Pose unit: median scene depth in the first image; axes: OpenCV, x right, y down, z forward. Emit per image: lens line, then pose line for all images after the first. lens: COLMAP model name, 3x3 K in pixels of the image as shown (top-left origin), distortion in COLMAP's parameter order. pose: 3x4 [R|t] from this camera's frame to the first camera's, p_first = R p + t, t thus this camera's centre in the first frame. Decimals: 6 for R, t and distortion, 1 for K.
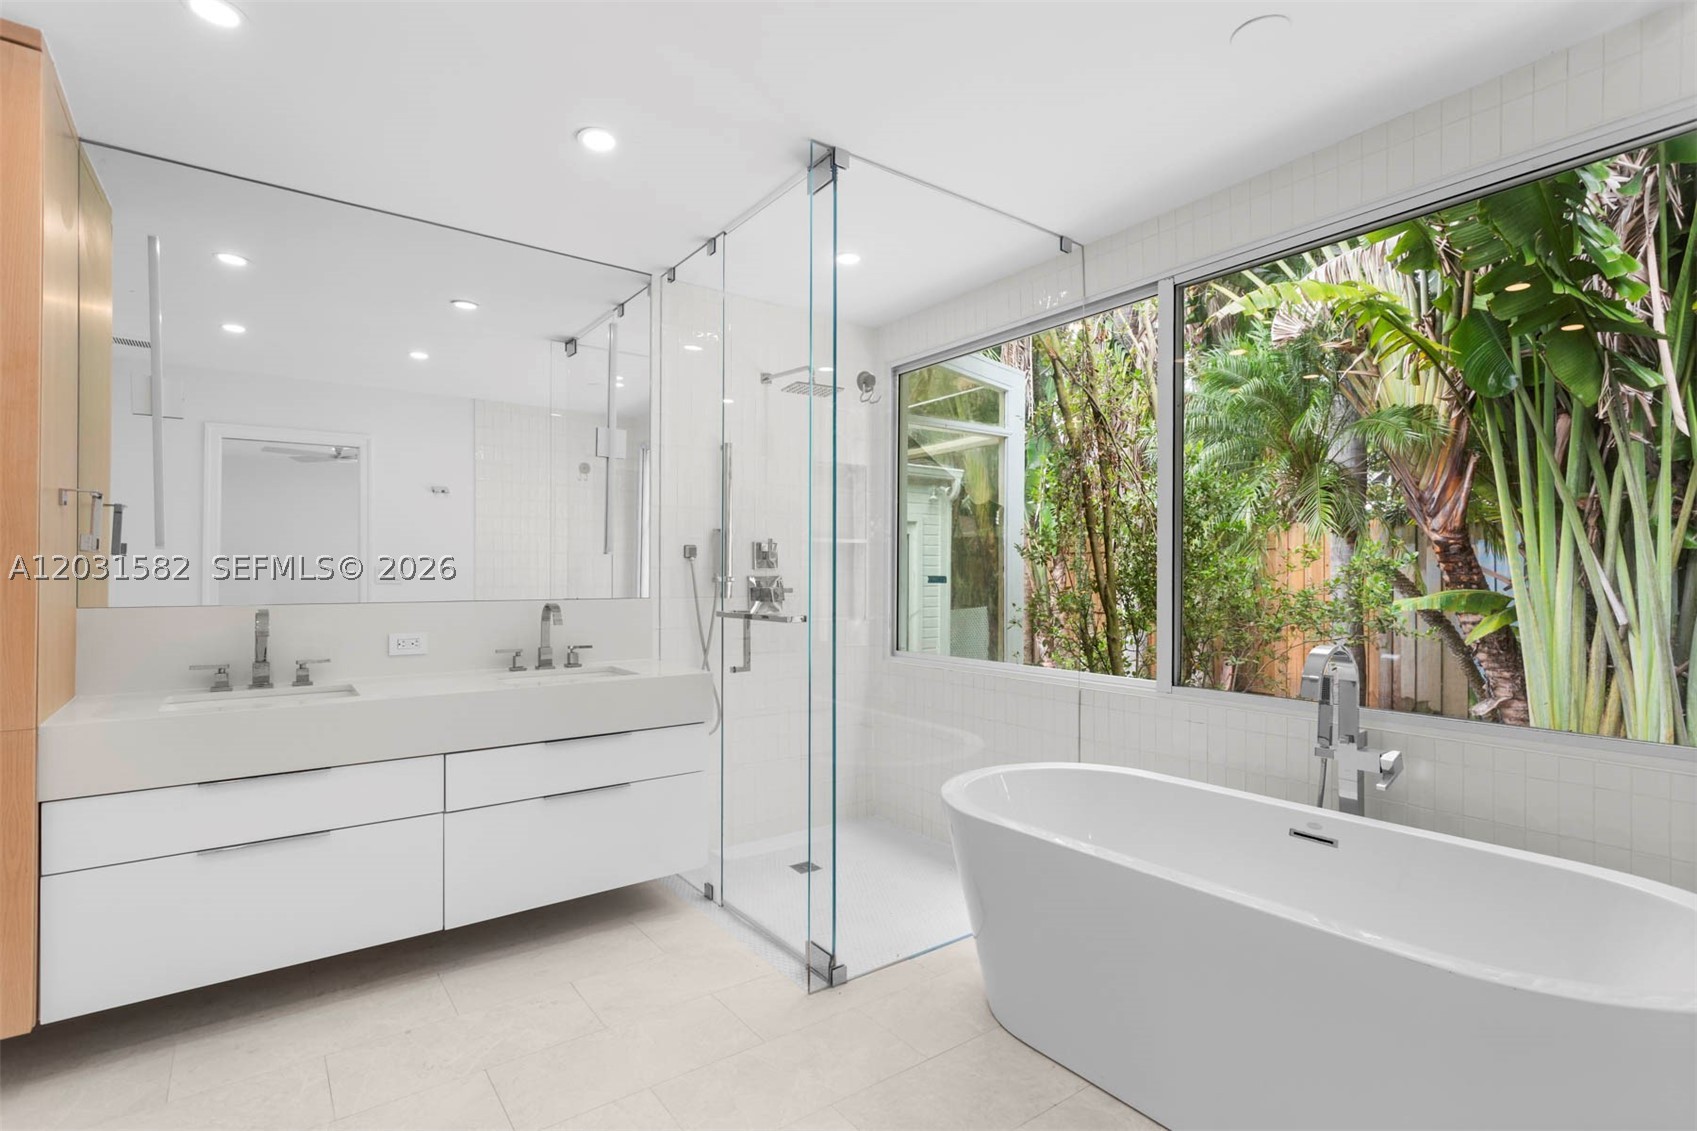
lens RADIAL K [[820.5, 0, 838.9], [0, 820.5, 577.9], [0, 0, 1]] dist [0.010846, -0.000518]
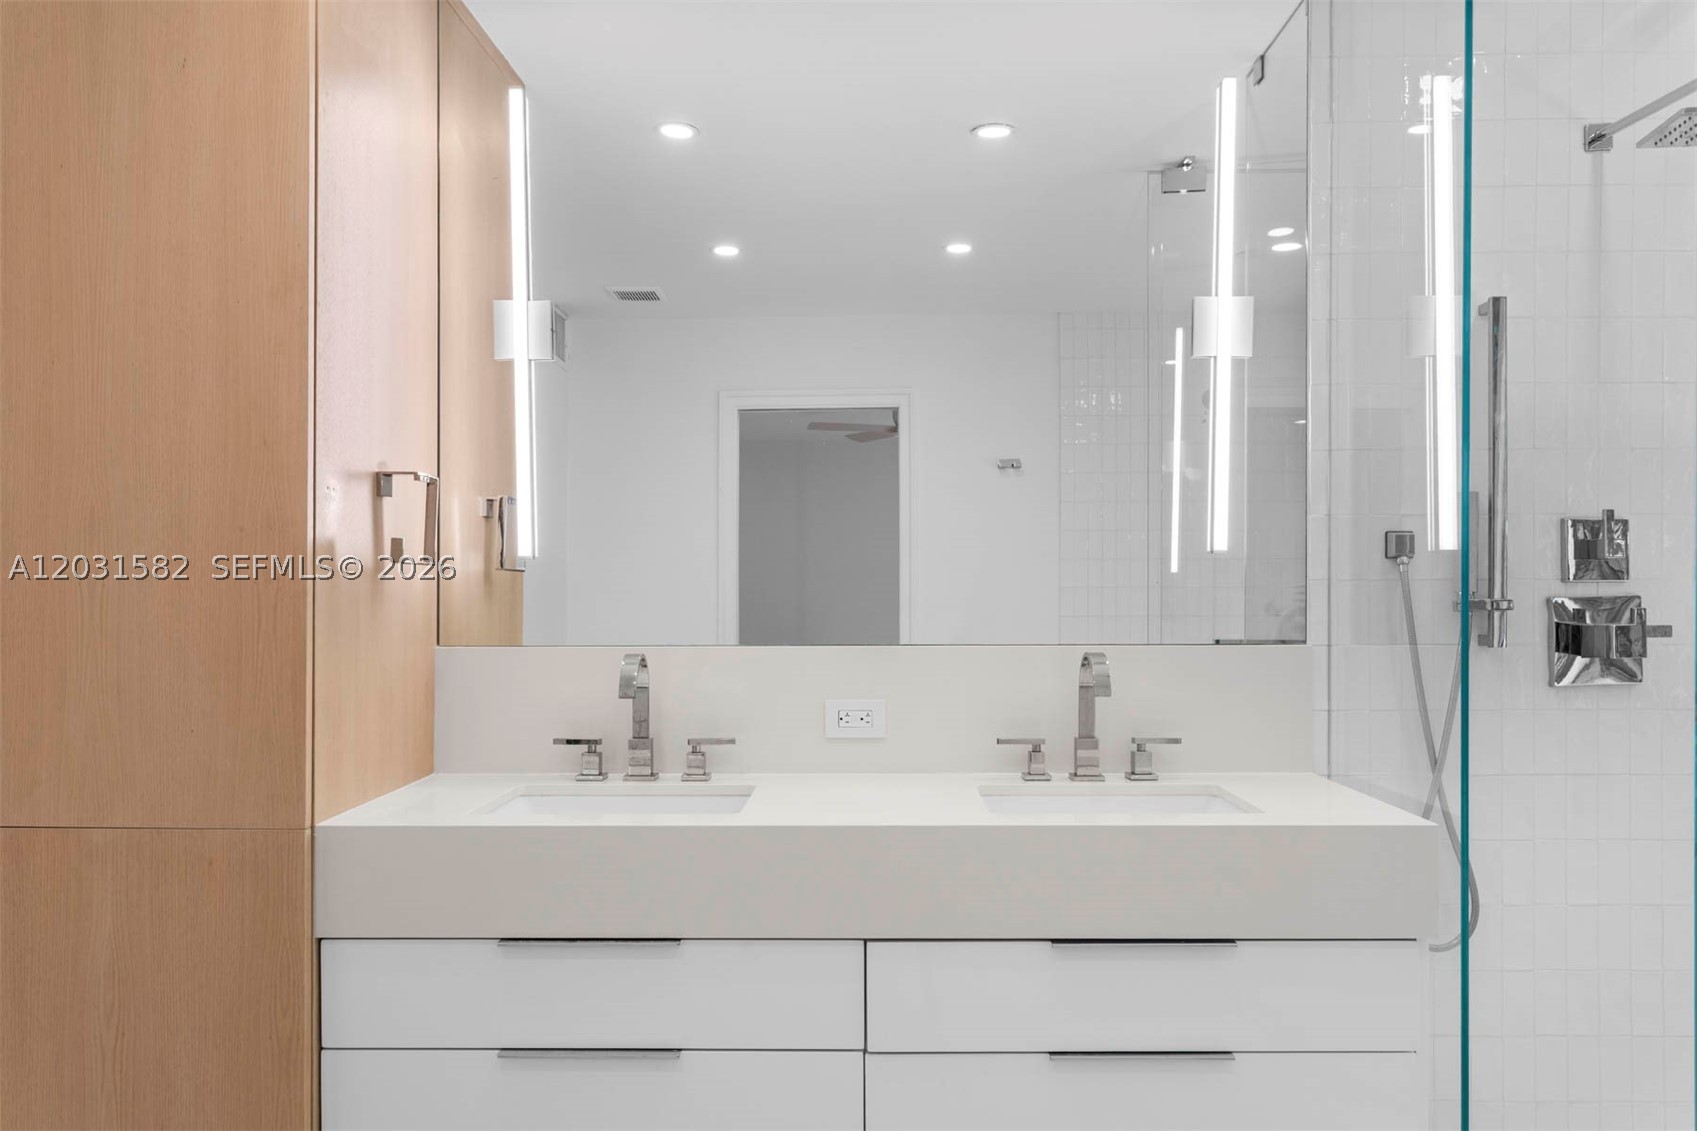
lens RADIAL K [[1248.3, 0, 847.0], [0, 1248.3, 597.9], [0, 0, 1]] dist [0.009009, 0.005109]
pose [[0.797389, -0.003698, -0.603454, -0.008161], [0.002052, 0.999992, -0.003417, -0.000102], [0.603462, 0.001487, 0.797390, 0.312407]]
